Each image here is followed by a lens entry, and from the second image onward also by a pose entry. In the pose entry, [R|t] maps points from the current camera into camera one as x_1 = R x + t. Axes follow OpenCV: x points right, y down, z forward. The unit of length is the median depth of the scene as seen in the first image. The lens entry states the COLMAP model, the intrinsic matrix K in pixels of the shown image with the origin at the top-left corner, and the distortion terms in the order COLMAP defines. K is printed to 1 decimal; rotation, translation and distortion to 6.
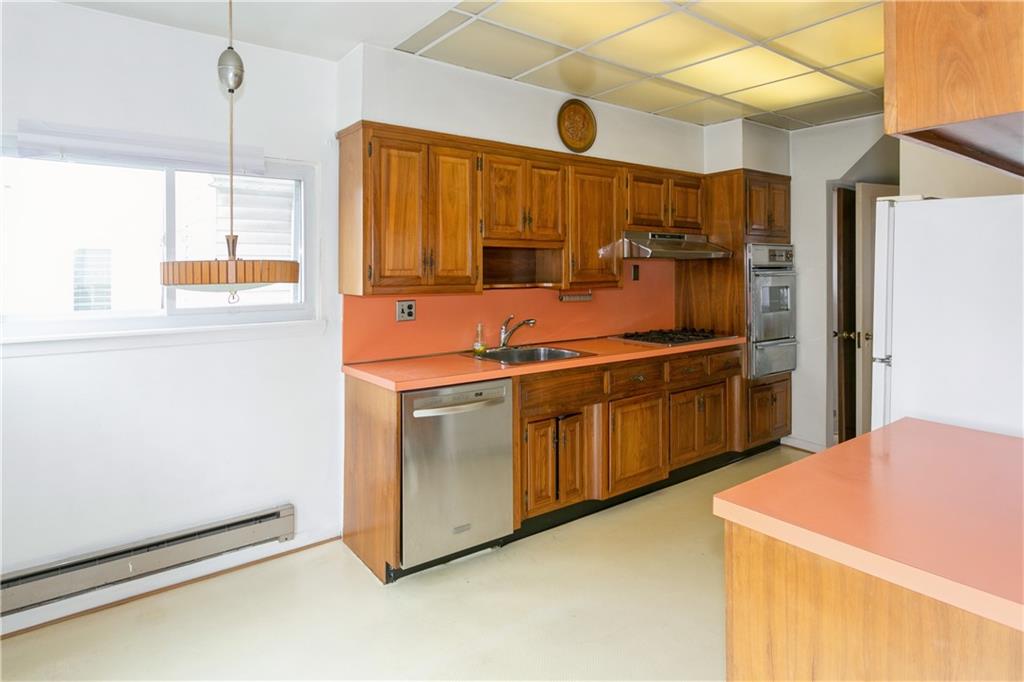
lens RADIAL K [[552.6, 0, 502.3], [0, 552.6, 265.2], [0, 0, 1]] dist [-0.006915, 0.002616]
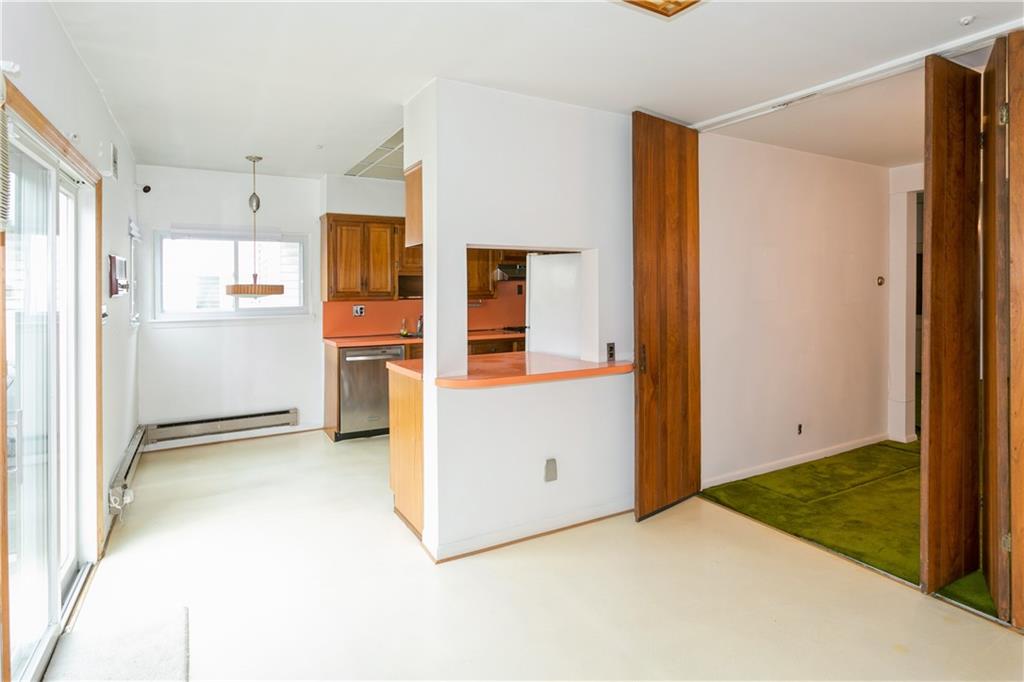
lens RADIAL K [[552.6, 0, 517.0], [0, 552.6, 289.5], [0, 0, 1]] dist [-0.006915, 0.002616]
pose [[0.991905, -0.004684, -0.126899, 0.597880], [0.005907, 0.999940, 0.009259, -0.002191], [0.126848, -0.009934, 0.991872, -0.779244]]
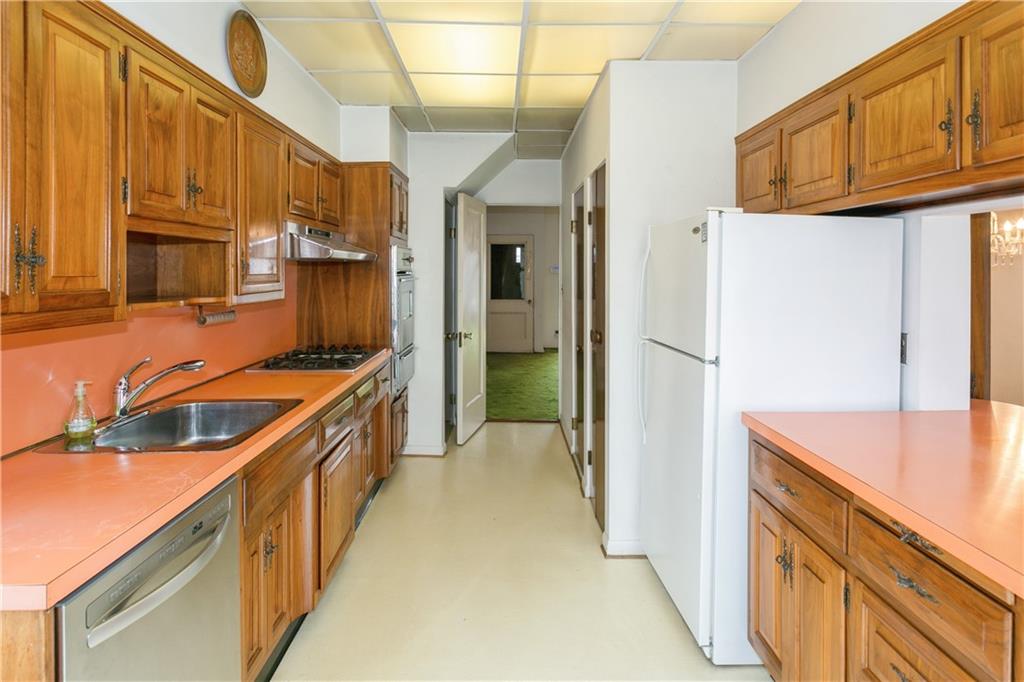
lens RADIAL K [[552.6, 0, 502.2], [0, 552.6, 271.8], [0, 0, 1]] dist [-0.006915, 0.002616]
pose [[0.590691, 0.001950, 0.806895, -0.247201], [-0.007427, 0.999968, 0.003021, 0.000007], [-0.806864, -0.007777, 0.590687, 0.428665]]
